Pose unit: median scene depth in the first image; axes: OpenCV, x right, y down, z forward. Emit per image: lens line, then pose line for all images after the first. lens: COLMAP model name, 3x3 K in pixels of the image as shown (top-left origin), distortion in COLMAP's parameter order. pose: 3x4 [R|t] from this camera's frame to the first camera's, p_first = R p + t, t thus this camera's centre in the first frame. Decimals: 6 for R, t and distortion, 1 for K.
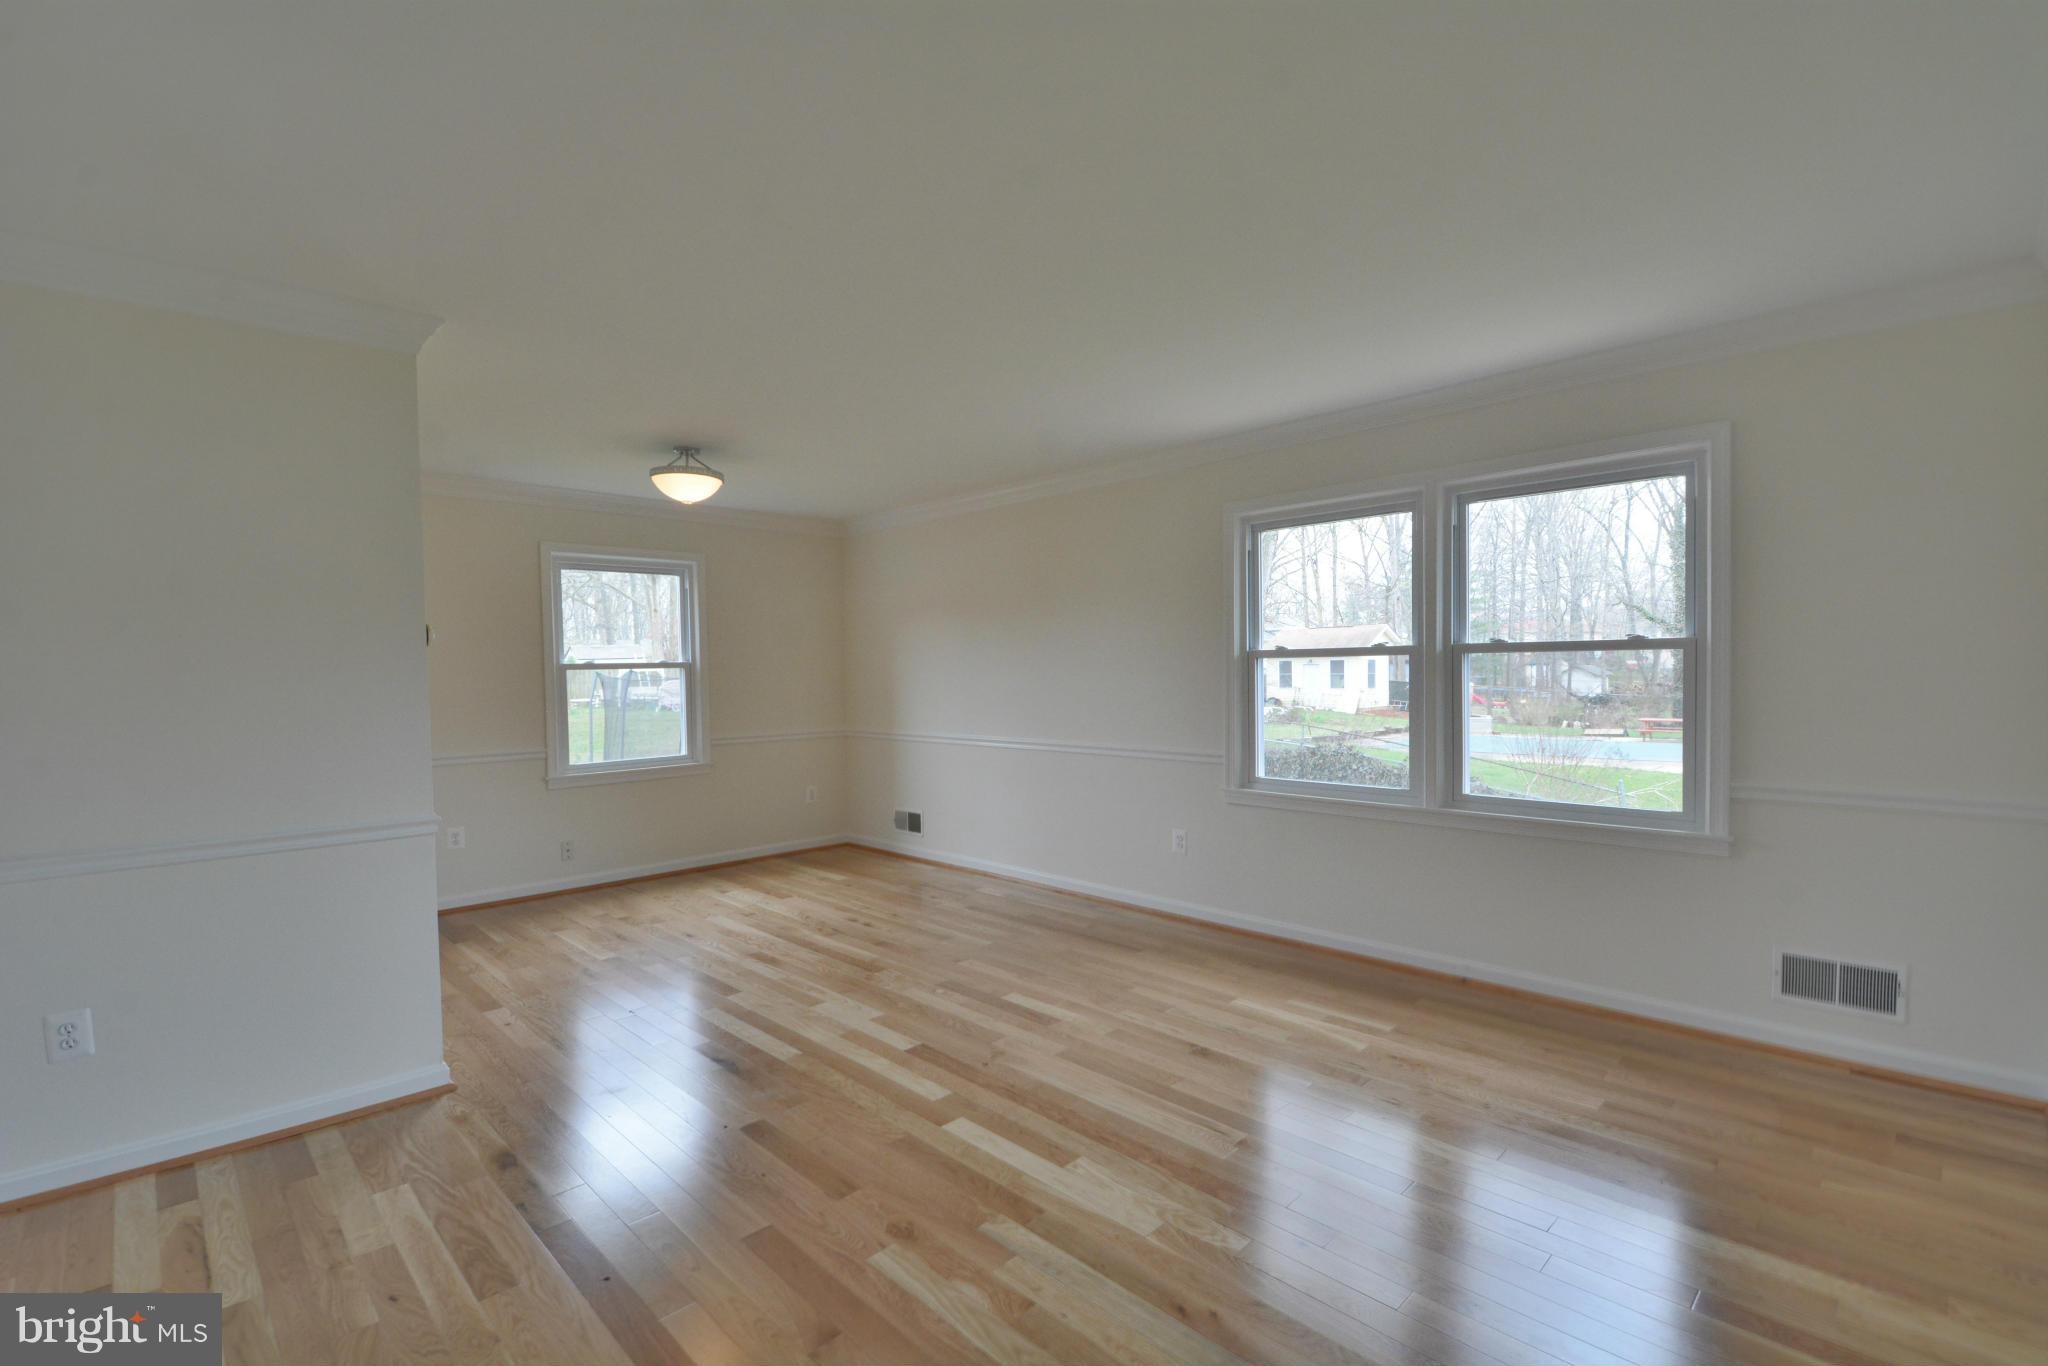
lens RADIAL K [[923.7, 0, 1009.4], [0, 923.7, 690.8], [0, 0, 1]] dist [0.020376, -0.026226]
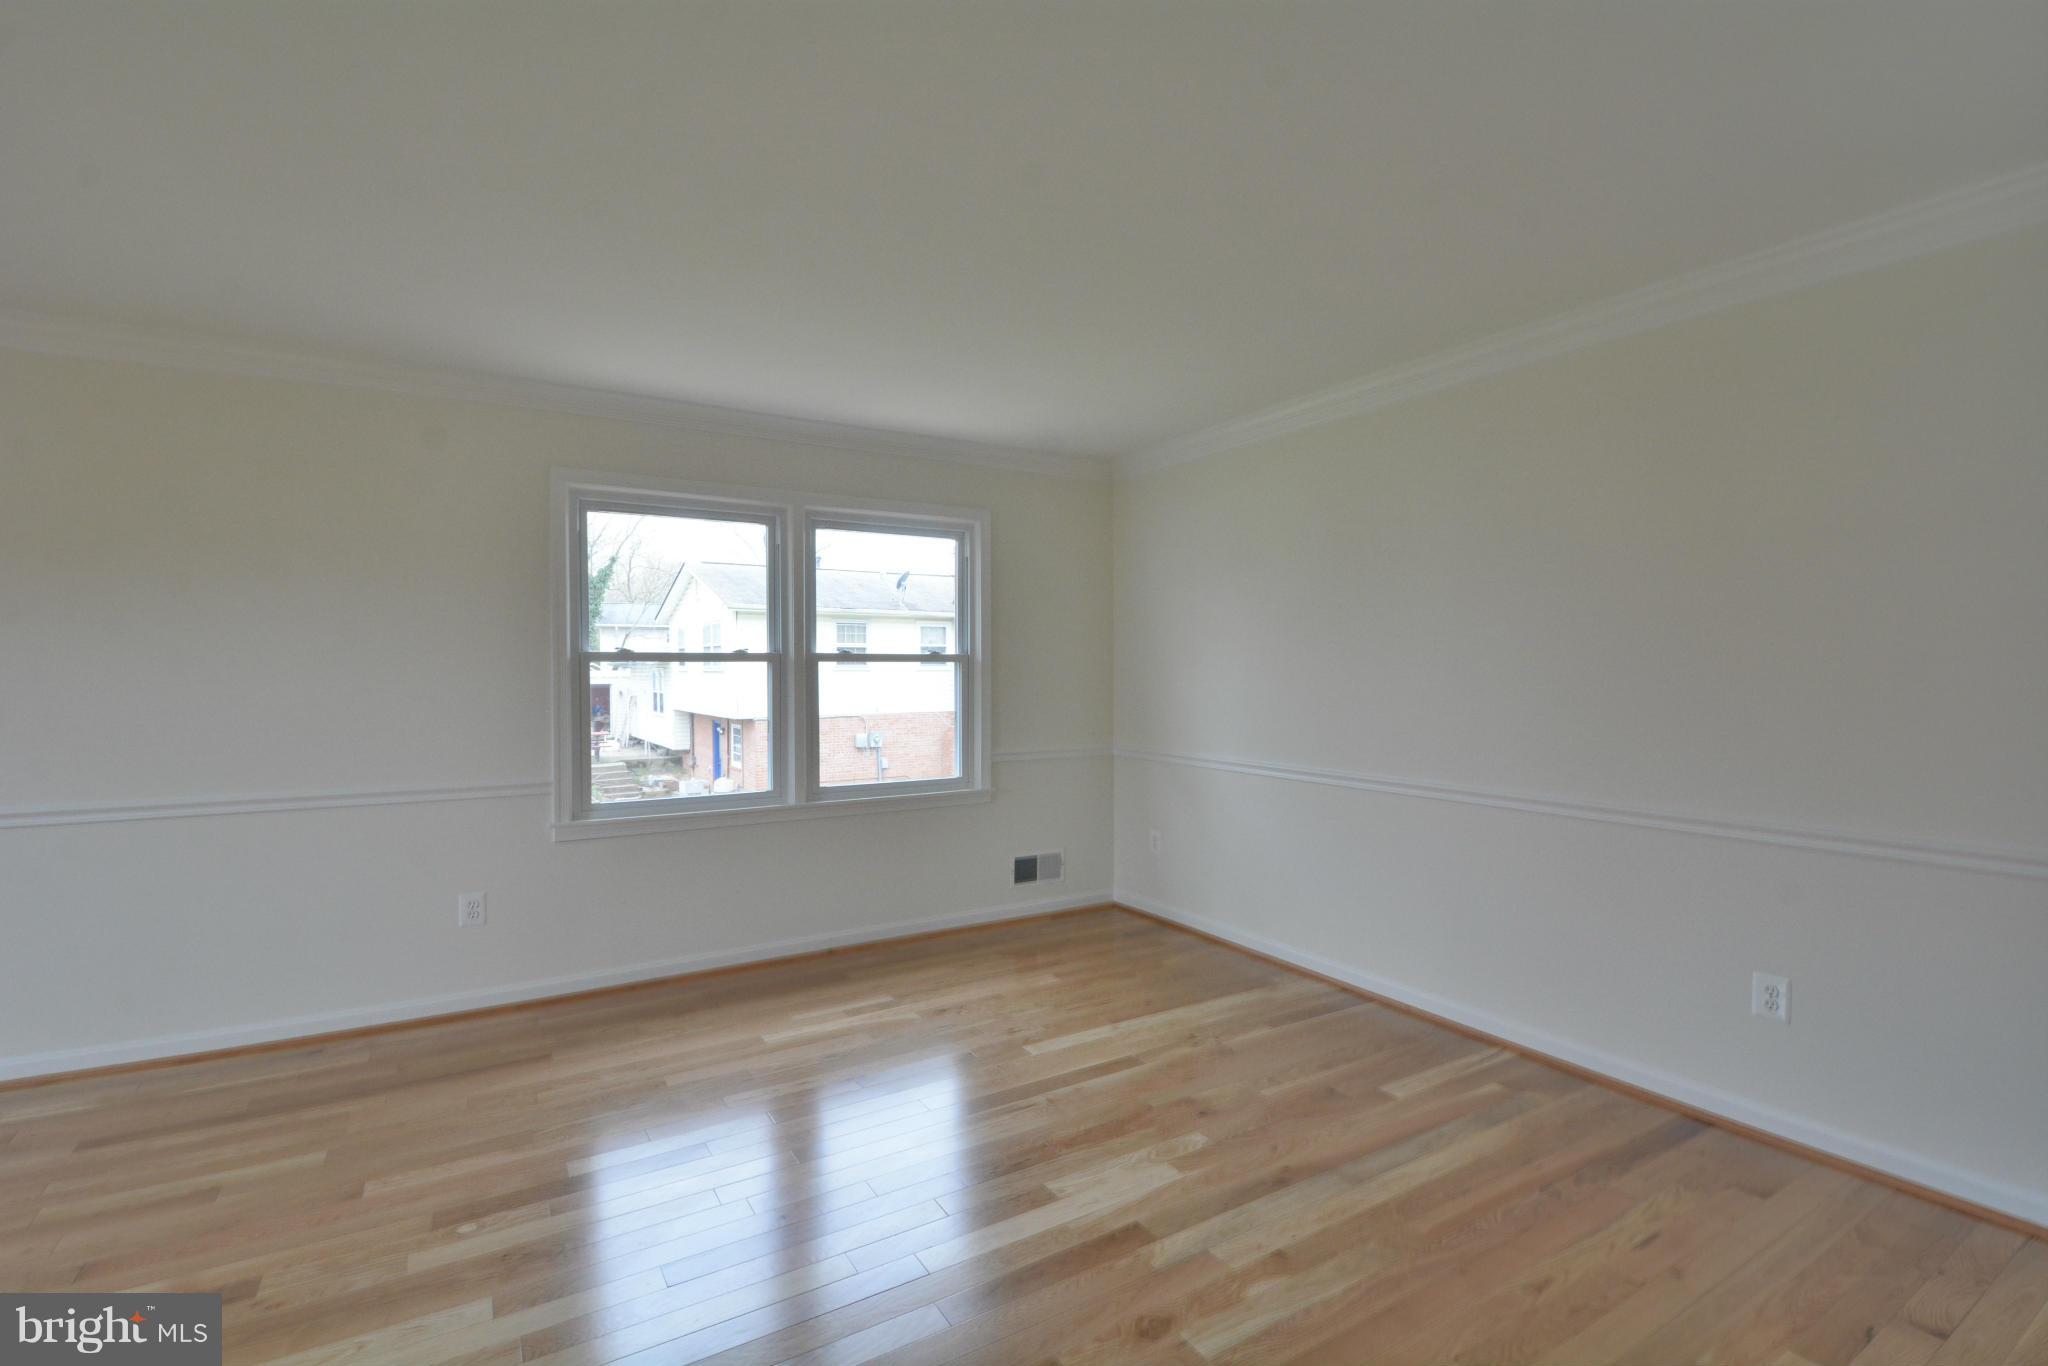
lens RADIAL K [[923.7, 0, 1009.4], [0, 923.7, 690.8], [0, 0, 1]] dist [0.020376, -0.026226]
pose [[0.217088, -0.009592, 0.976105, -0.563038], [0.022432, 0.999737, 0.004836, -0.005096], [-0.975894, 0.020846, 0.217246, 0.541457]]
